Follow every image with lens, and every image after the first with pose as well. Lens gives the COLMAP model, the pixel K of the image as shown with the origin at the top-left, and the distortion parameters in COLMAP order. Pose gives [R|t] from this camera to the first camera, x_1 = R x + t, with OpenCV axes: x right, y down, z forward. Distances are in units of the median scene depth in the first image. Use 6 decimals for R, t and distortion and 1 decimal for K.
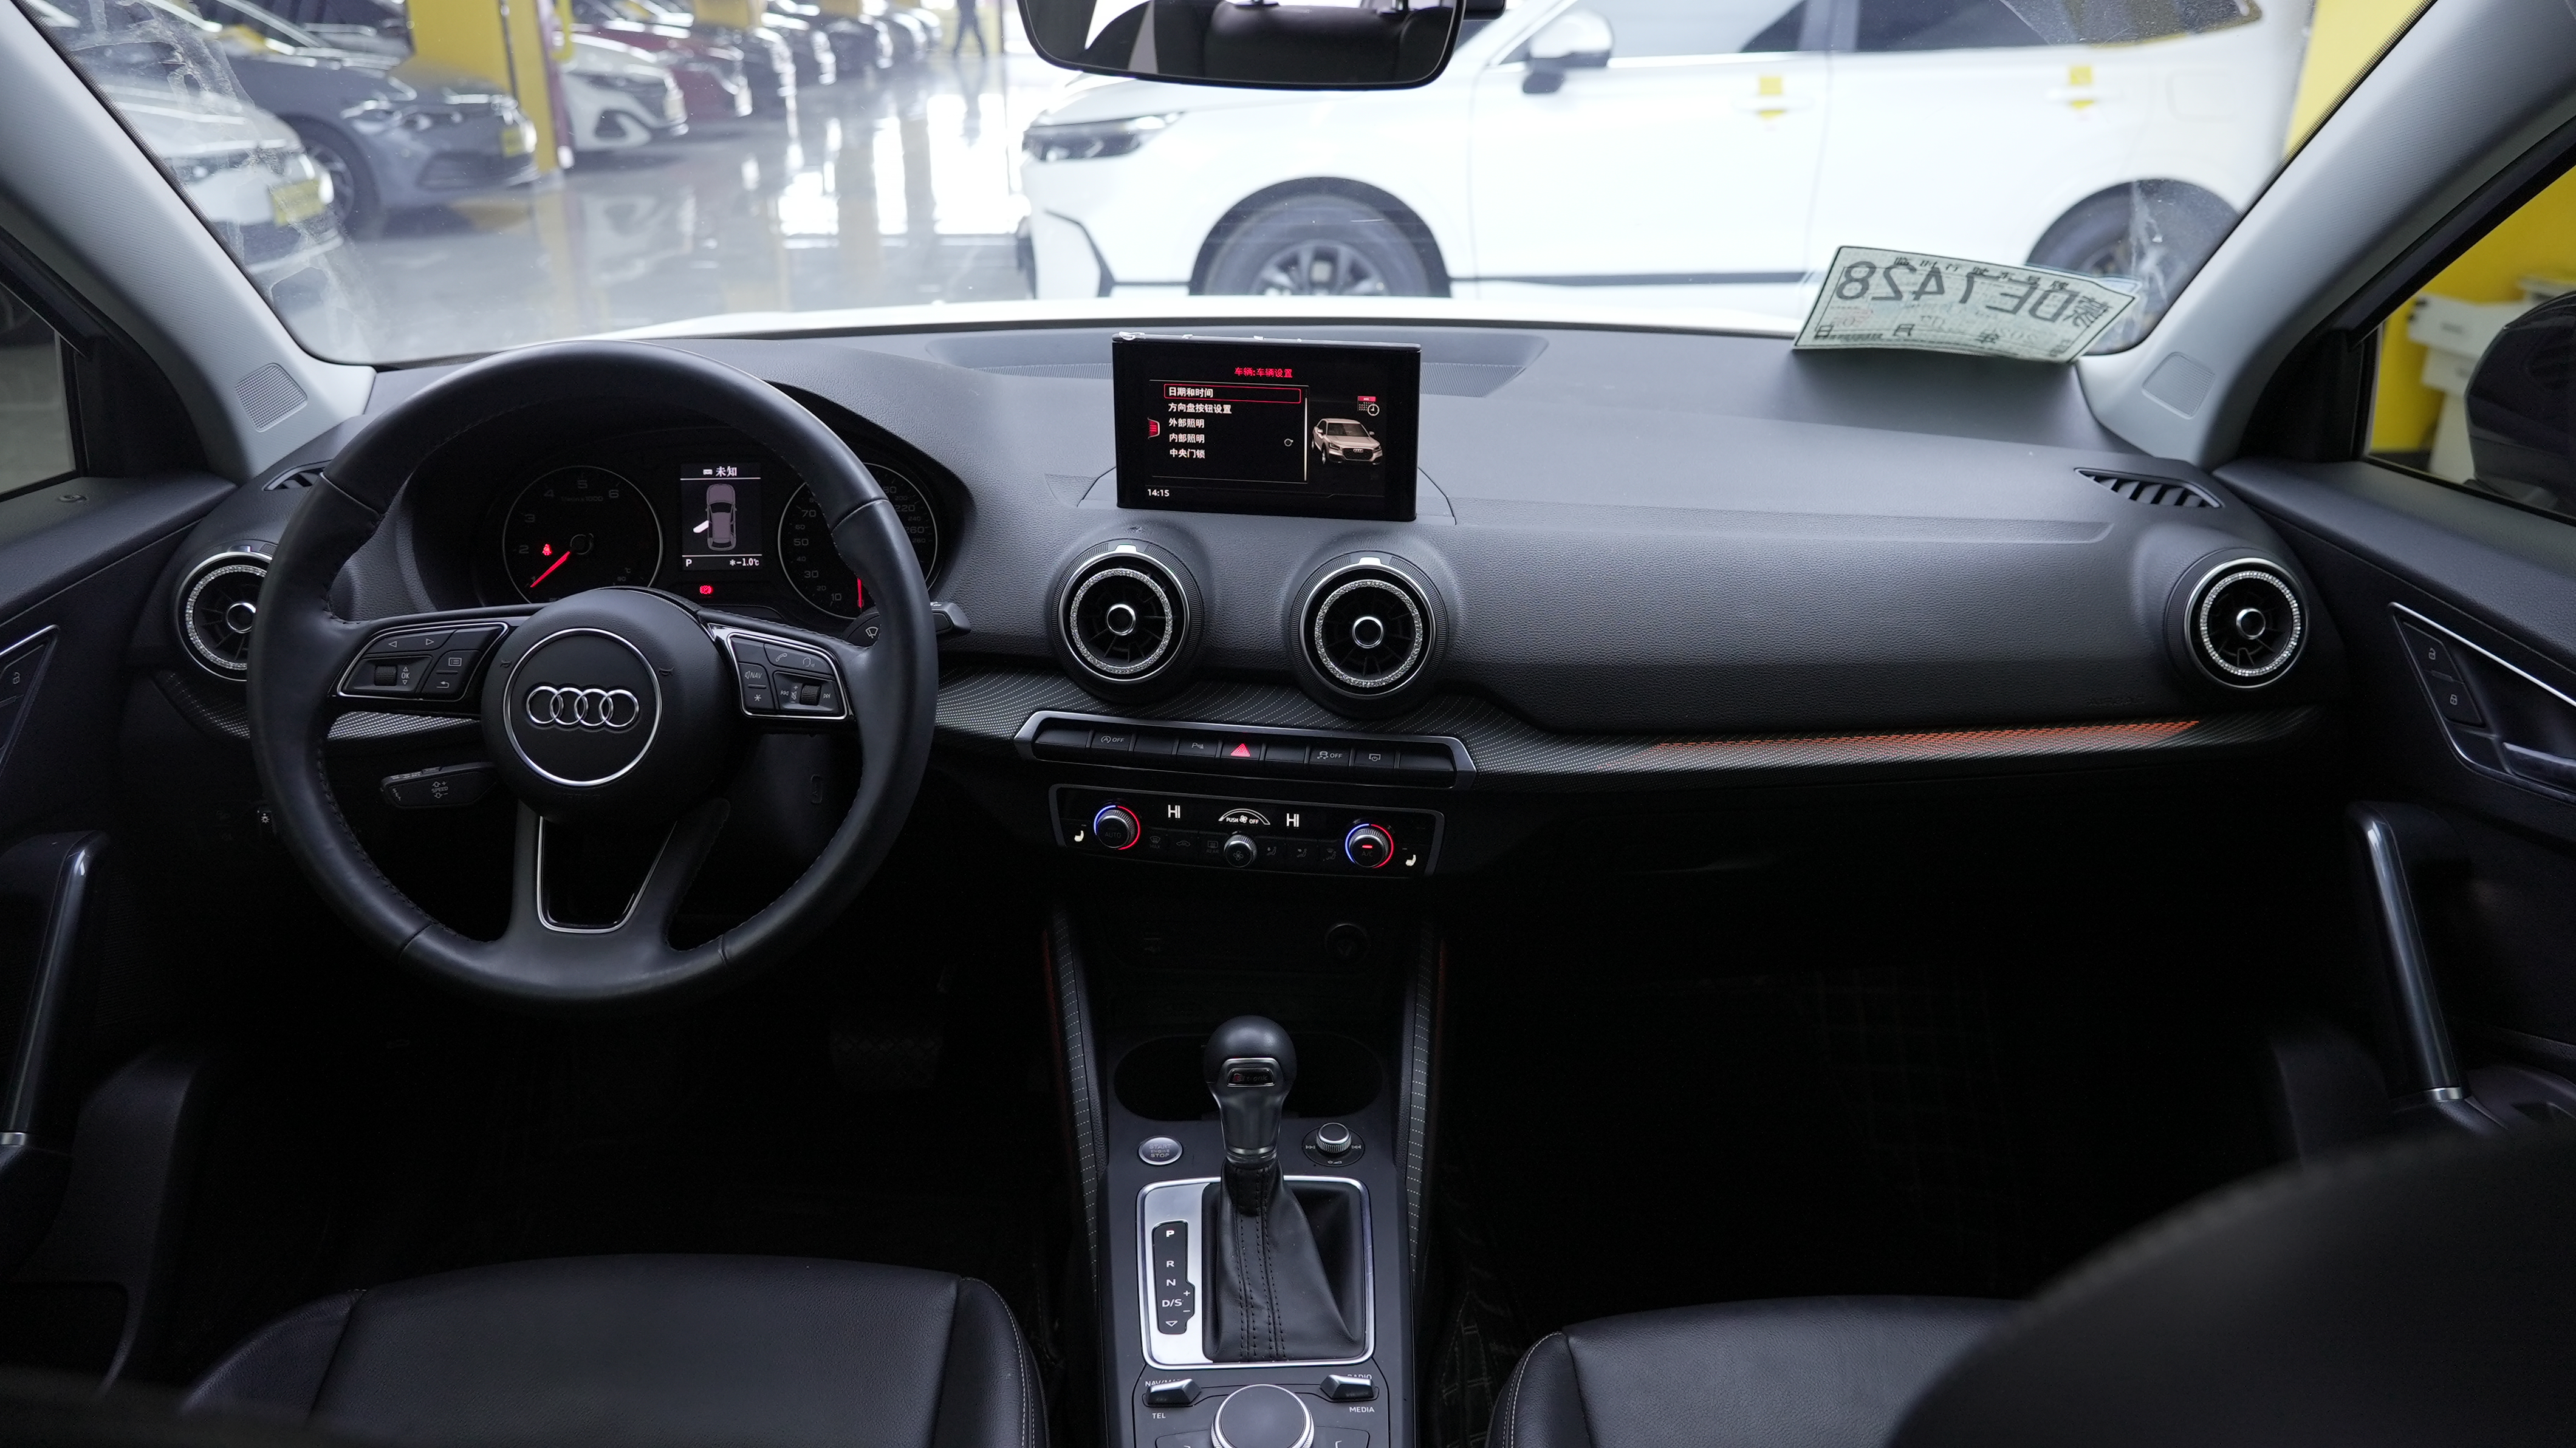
lens RADIAL K [[1810.4, 0, 1288.1], [0, 1810.4, 721.1], [0, 0, 1]] dist [-0.033576, -0.000563]
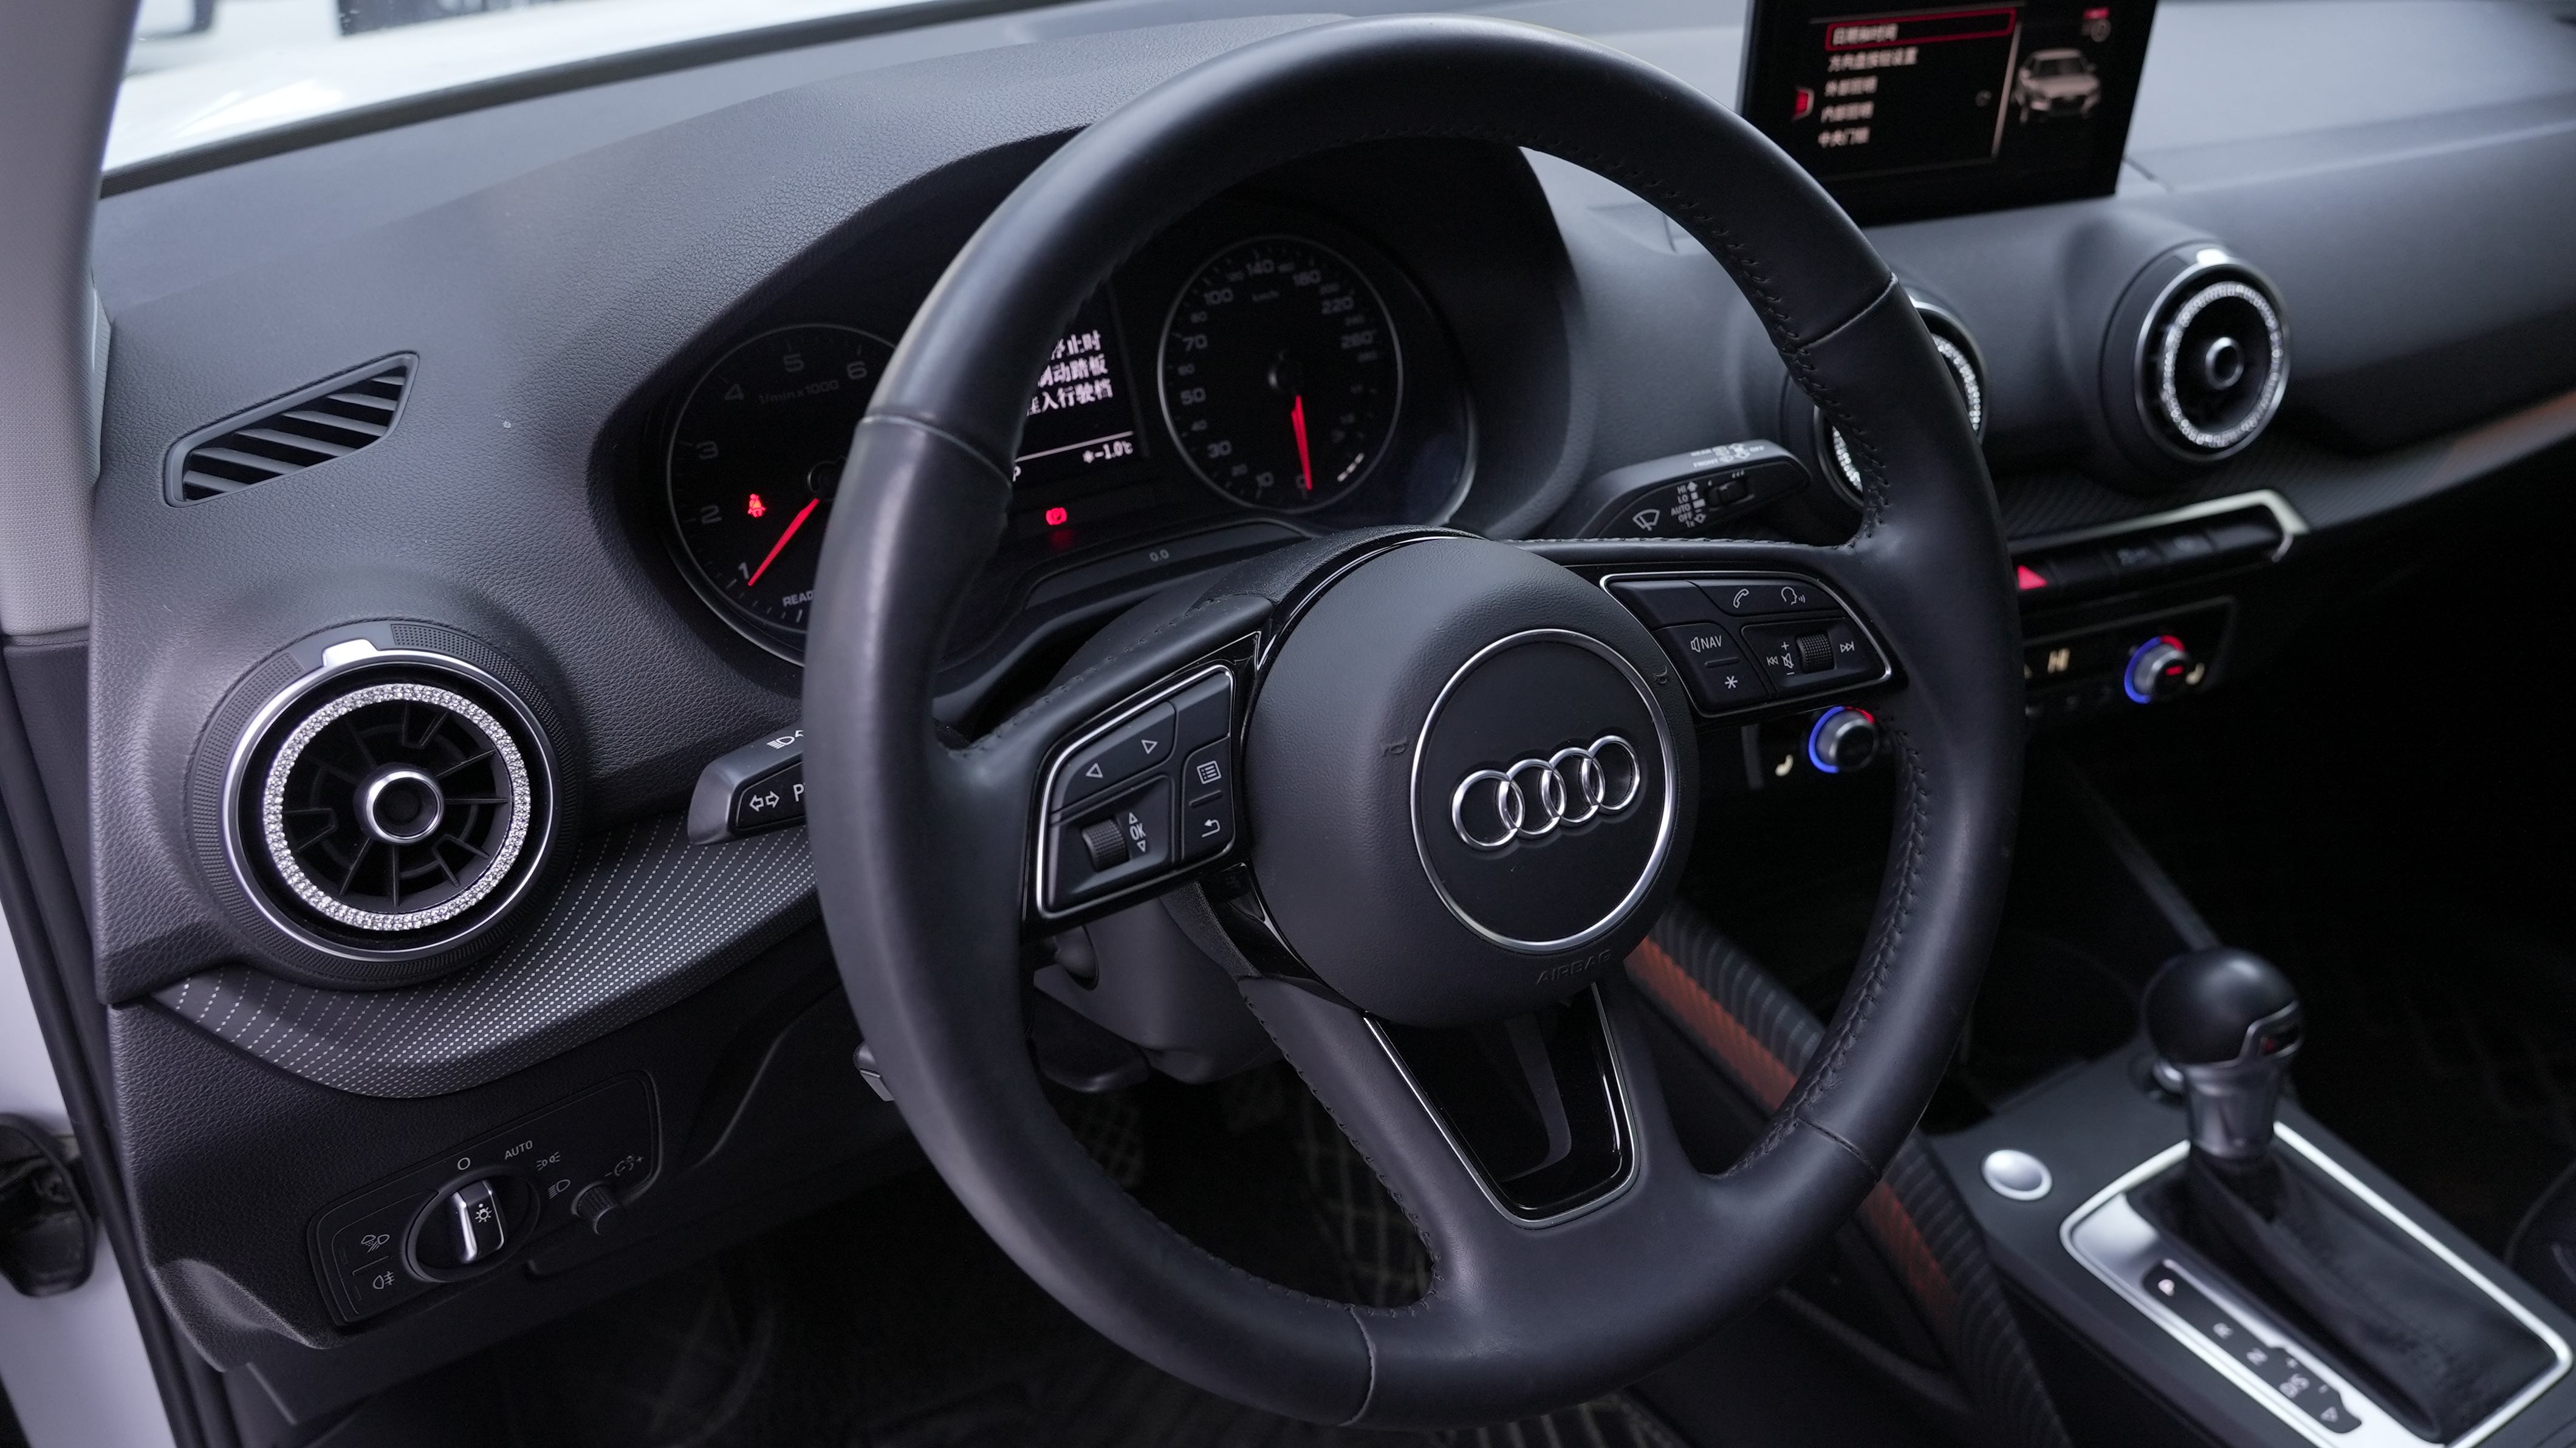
lens RADIAL K [[1923.8, 0, 1288.2], [0, 1923.8, 726.2], [0, 0, 1]] dist [-0.003356, 0.000637]
pose [[0.867907, -0.259342, 0.423651, -0.567164], [0.196001, 0.962480, 0.187657, -0.115593], [-0.456423, -0.079833, 0.886174, 0.484372]]
